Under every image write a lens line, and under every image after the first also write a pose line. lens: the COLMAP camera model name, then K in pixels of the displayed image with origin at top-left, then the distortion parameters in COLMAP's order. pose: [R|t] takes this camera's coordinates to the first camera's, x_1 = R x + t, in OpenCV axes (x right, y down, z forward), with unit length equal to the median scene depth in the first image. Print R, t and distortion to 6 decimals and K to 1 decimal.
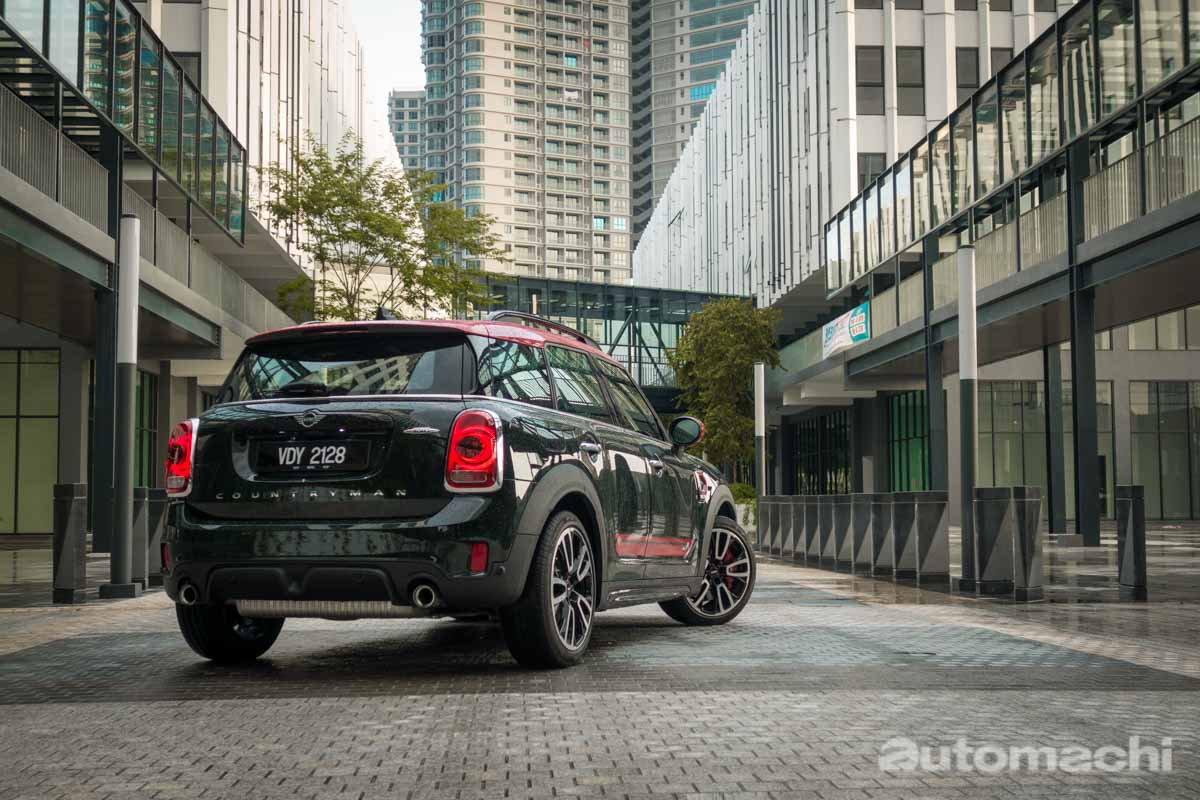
lens RADIAL K [[1464.3, 0, 600.0], [0, 1464.3, 400.0], [0, 0, 1]] dist [0.034246, 0.014762]
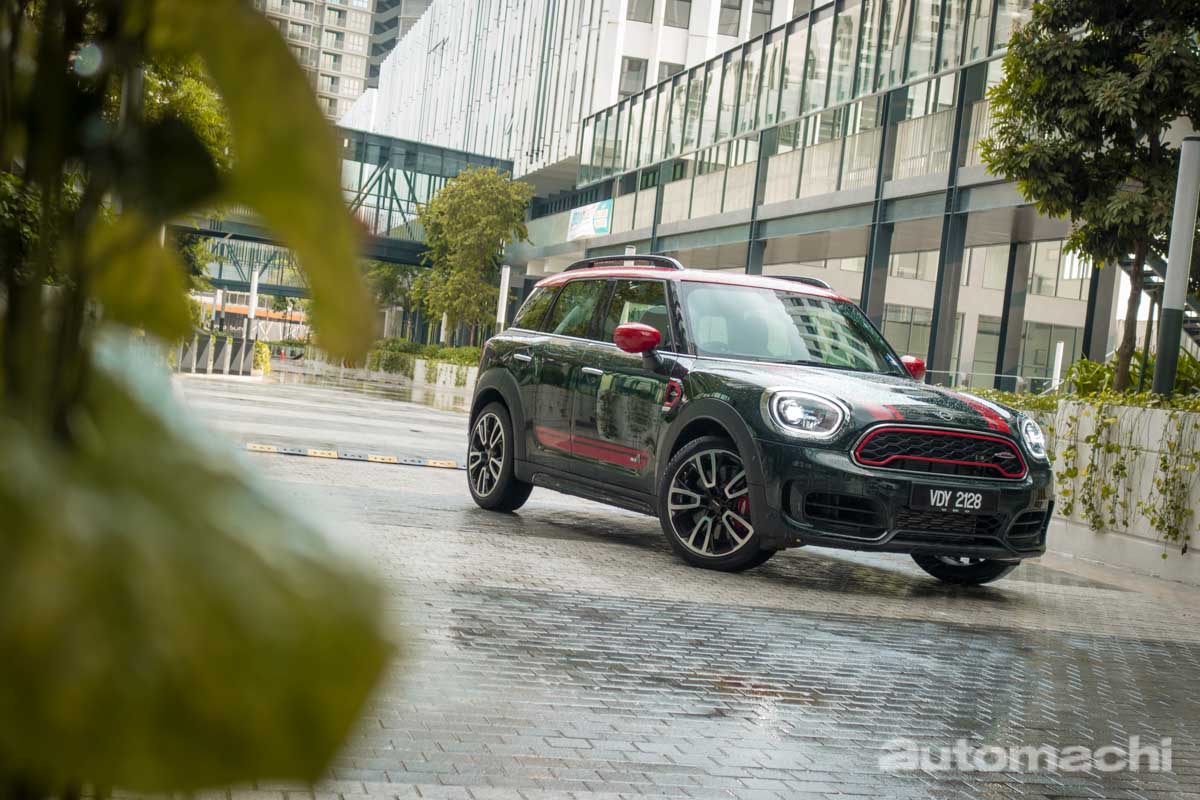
lens RADIAL K [[1894.2, 0, 600.0], [0, 1894.2, 400.0], [0, 0, 1]] dist [0.010467, -0.138427]
pose [[0.979259, 0.111930, 0.168887, -0.037903], [-0.127539, 0.988222, 0.084564, -0.028665], [-0.157432, -0.104350, 0.982001, -0.314648]]
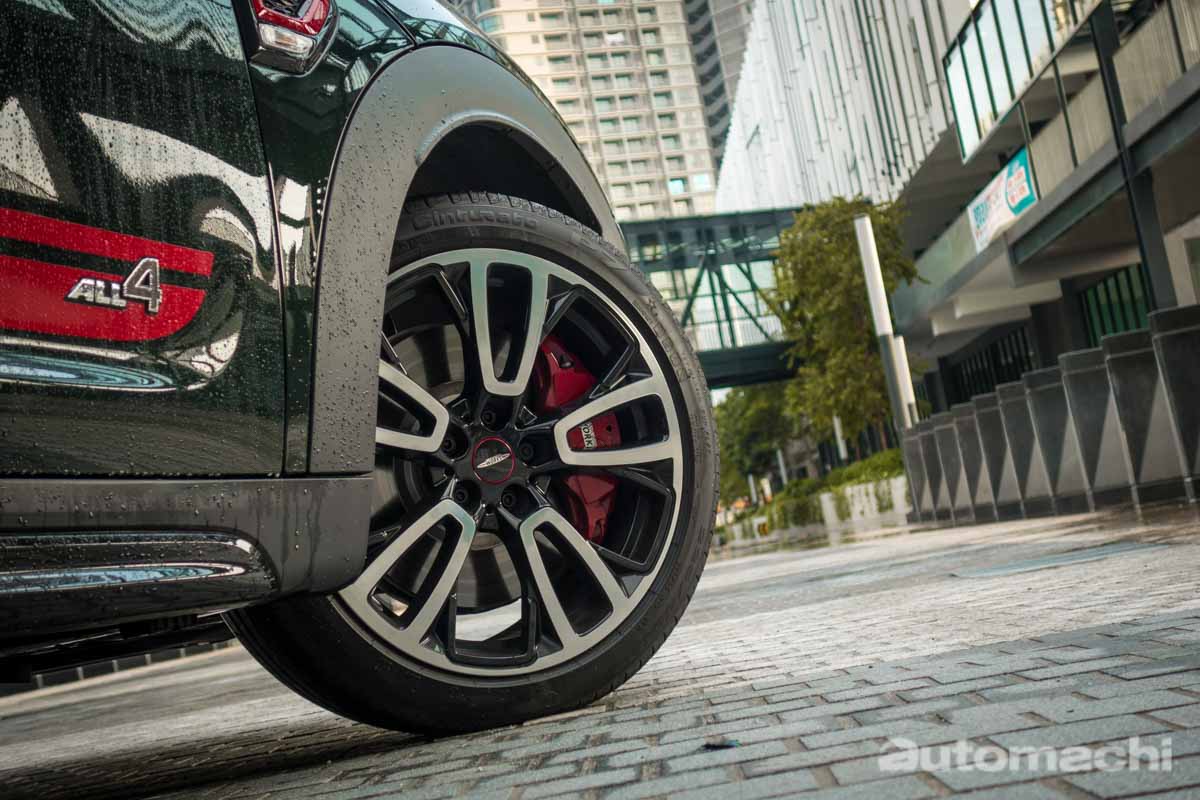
lens RADIAL K [[1752.7, 0, 600.0], [0, 1752.7, 400.0], [0, 0, 1]] dist [0.039224, 0.009716]
pose [[0.980547, -0.183243, -0.070350, 0.018874], [0.182490, 0.983060, -0.017045, 0.019707], [0.072281, 0.003875, 0.997377, 0.128618]]
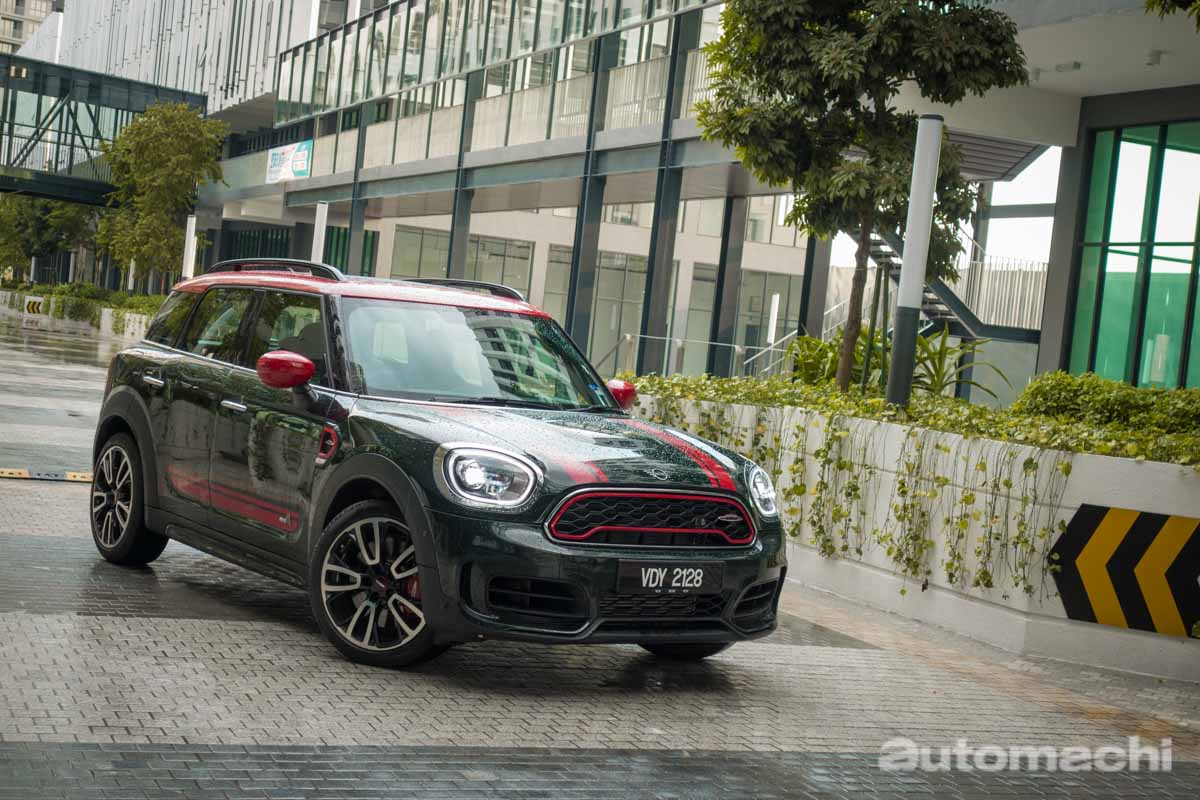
lens RADIAL K [[1914.5, 0, 633.6], [0, 1914.5, 399.0], [0, 0, 1]] dist [0.016515, -0.094572]
pose [[0.938438, 0.095907, 0.331868, -0.027442], [-0.134632, 0.986265, 0.095683, -0.035910], [-0.318133, -0.134472, 0.938461, -0.282636]]
